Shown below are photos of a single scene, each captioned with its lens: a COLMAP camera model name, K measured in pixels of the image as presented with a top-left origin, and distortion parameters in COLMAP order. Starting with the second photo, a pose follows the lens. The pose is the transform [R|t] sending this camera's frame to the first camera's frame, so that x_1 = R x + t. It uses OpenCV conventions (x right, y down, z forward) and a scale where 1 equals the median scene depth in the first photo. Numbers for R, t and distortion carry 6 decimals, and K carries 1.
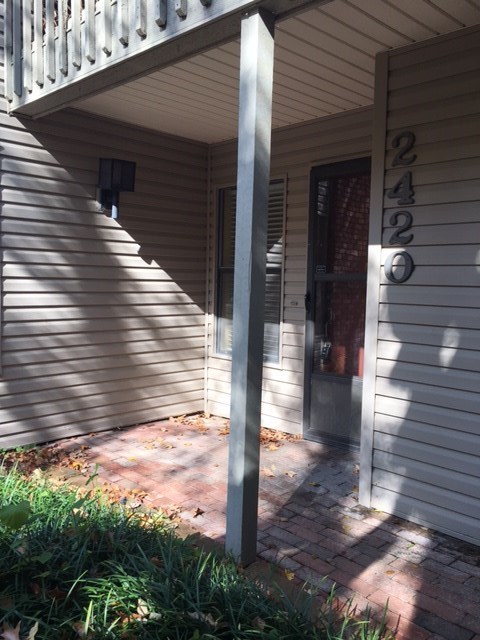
lens RADIAL K [[550.8, 0, 239.3], [0, 550.8, 317.6], [0, 0, 1]] dist [0.072857, 0.002218]
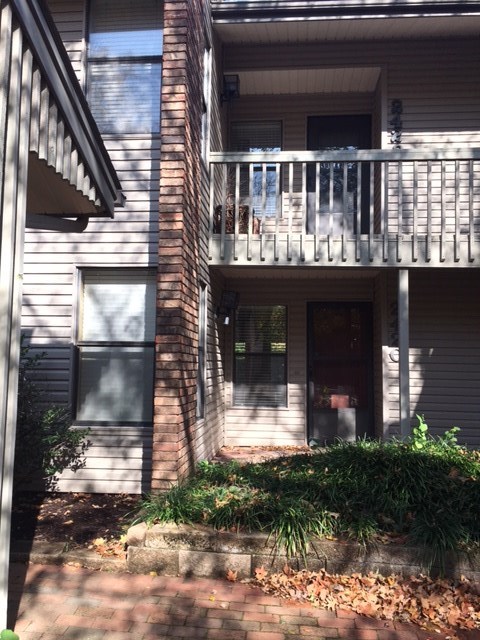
lens RADIAL K [[550.8, 0, 239.3], [0, 550.8, 317.6], [0, 0, 1]] dist [0.072857, 0.002218]
pose [[0.749626, 0.029088, 0.661223, -1.273311], [0.052427, 0.993285, -0.103132, -0.029202], [-0.659782, 0.111976, 0.743067, -0.257491]]
